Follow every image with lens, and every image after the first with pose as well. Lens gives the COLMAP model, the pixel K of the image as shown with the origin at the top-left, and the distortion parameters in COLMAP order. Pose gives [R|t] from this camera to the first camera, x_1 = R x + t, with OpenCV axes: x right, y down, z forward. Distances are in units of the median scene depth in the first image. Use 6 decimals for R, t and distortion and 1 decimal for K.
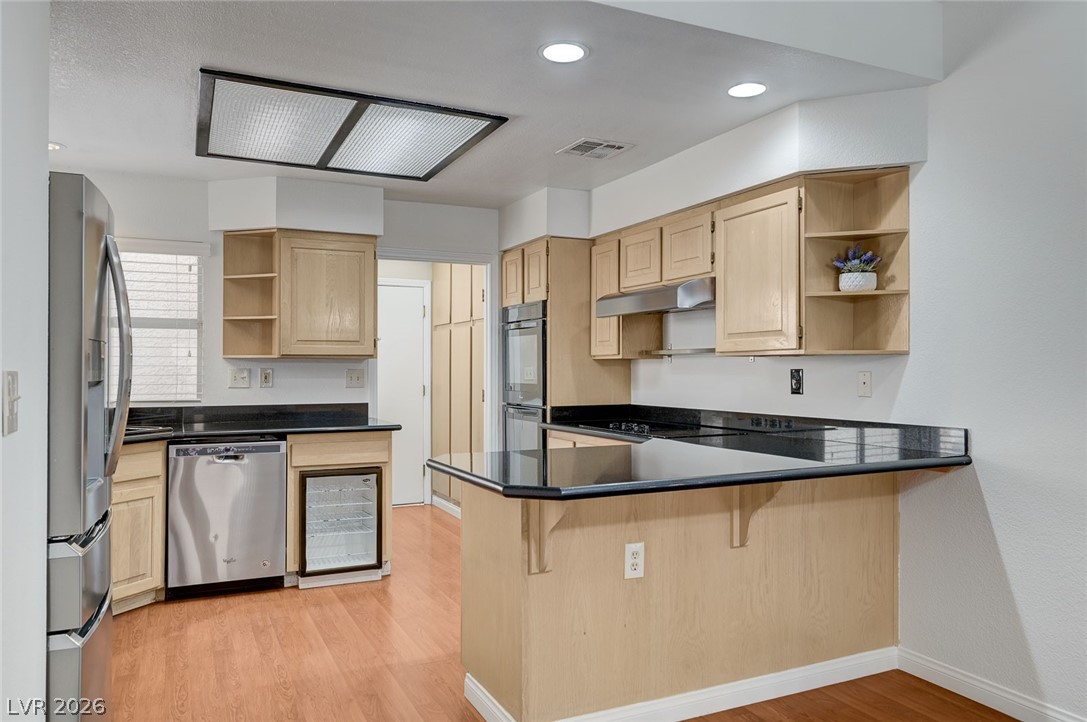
lens RADIAL K [[768.8, 0, 544.8], [0, 768.8, 360.2], [0, 0, 1]] dist [0.006403, -0.000551]
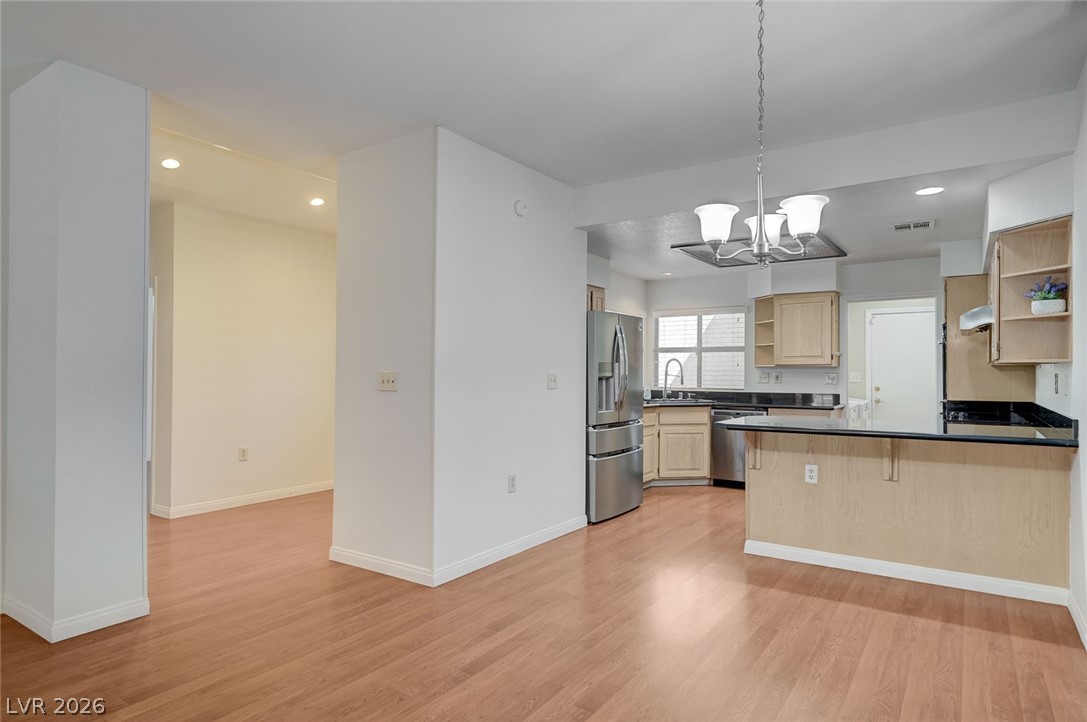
lens RADIAL K [[620.3, 0, 544.9], [0, 620.3, 366.1], [0, 0, 1]] dist [0.001195, 0.000187]
pose [[0.498520, -0.006156, -0.866857, 0.691966], [0.006842, 0.999972, -0.003166, -0.003174], [0.866851, -0.004353, 0.498547, -0.204508]]
